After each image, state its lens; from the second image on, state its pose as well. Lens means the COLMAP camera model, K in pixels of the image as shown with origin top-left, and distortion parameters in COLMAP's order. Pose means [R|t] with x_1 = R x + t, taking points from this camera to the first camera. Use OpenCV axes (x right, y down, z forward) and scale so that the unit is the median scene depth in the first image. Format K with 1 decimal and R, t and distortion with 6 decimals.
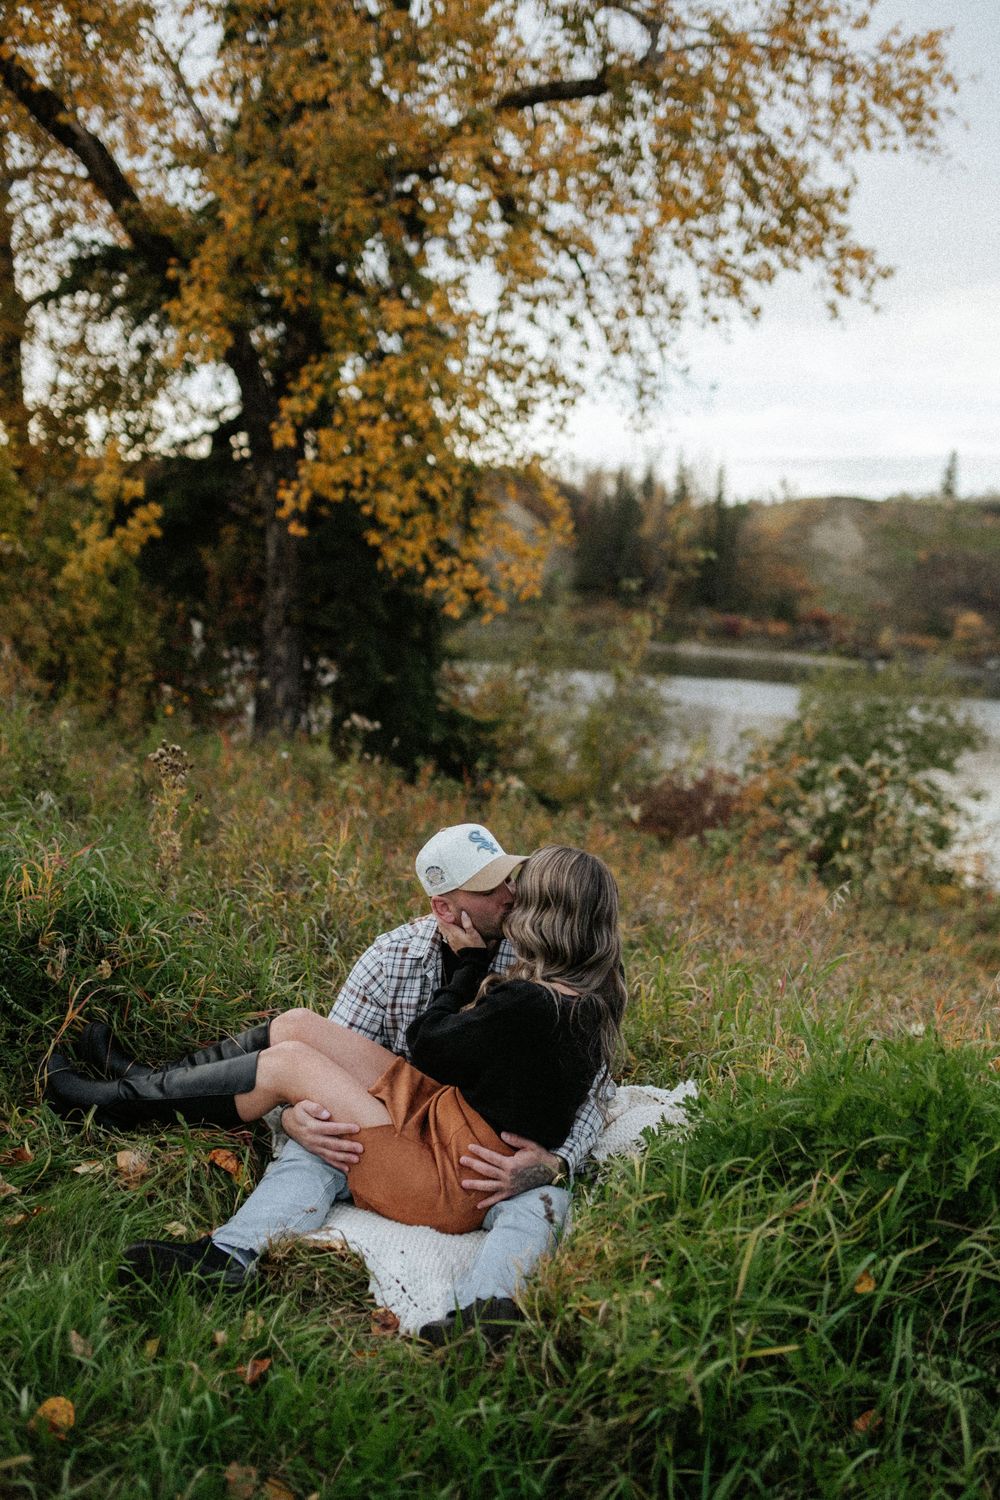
lens RADIAL K [[1490.8, 0, 500.0], [0, 1490.8, 750.0], [0, 0, 1]] dist [-0.057220, 0.104181]
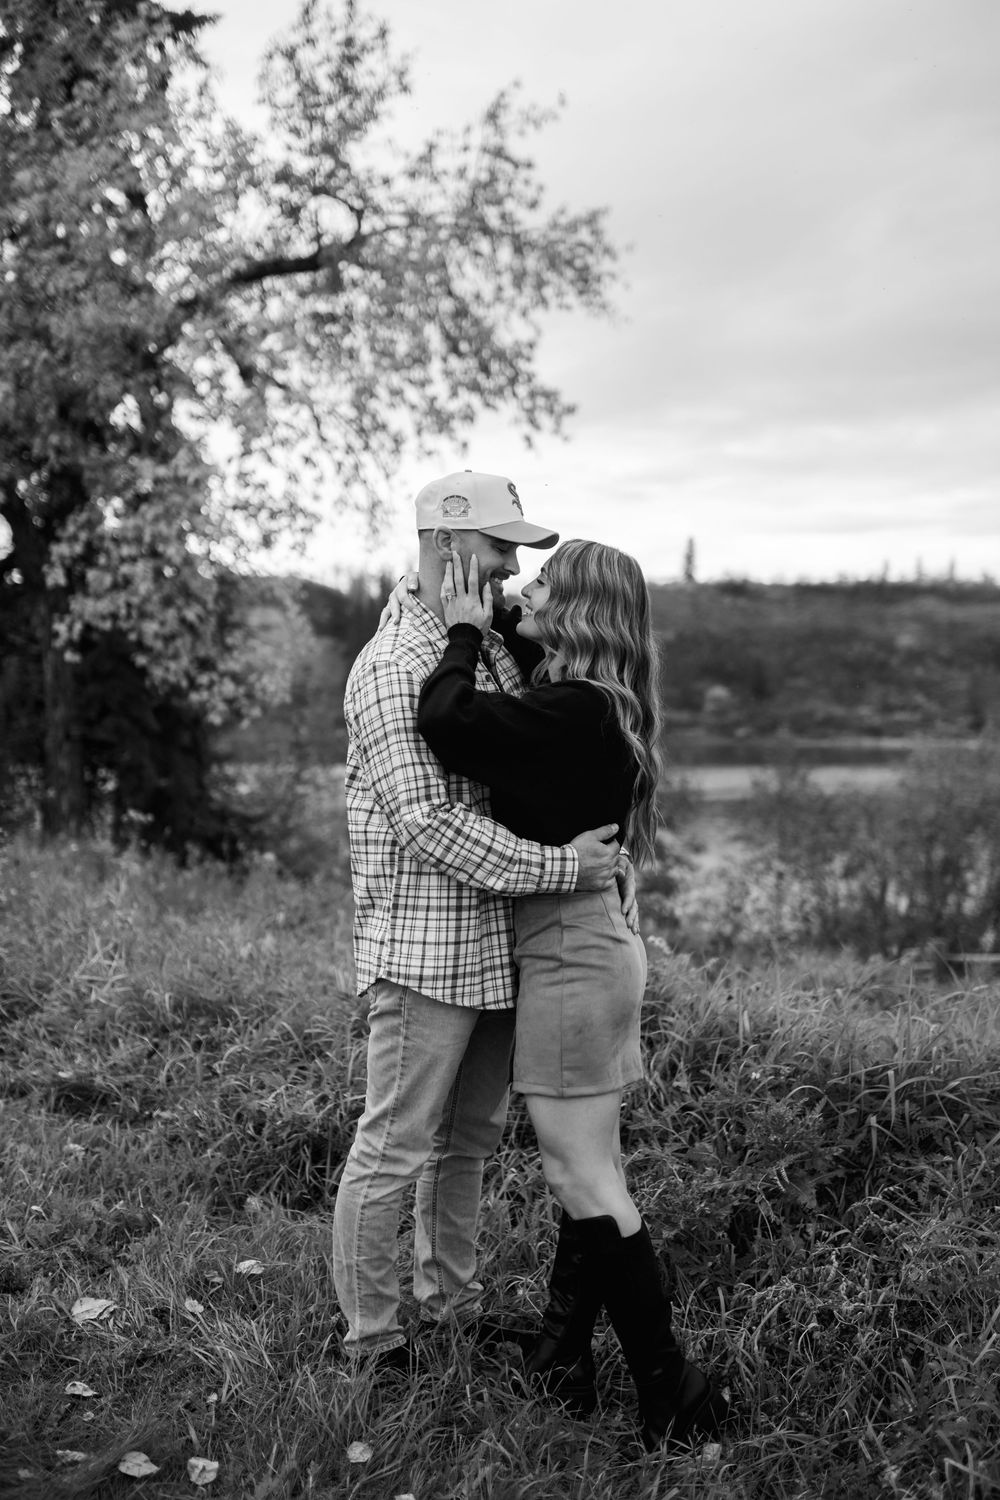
lens RADIAL K [[1490.8, 0, 500.0], [0, 1490.8, 750.0], [0, 0, 1]] dist [-0.057220, 0.104181]
pose [[0.987448, -0.067587, 0.142750, 0.018915], [0.076392, 0.995440, -0.057122, 0.012110], [-0.138239, 0.067310, 0.988109, -0.152681]]
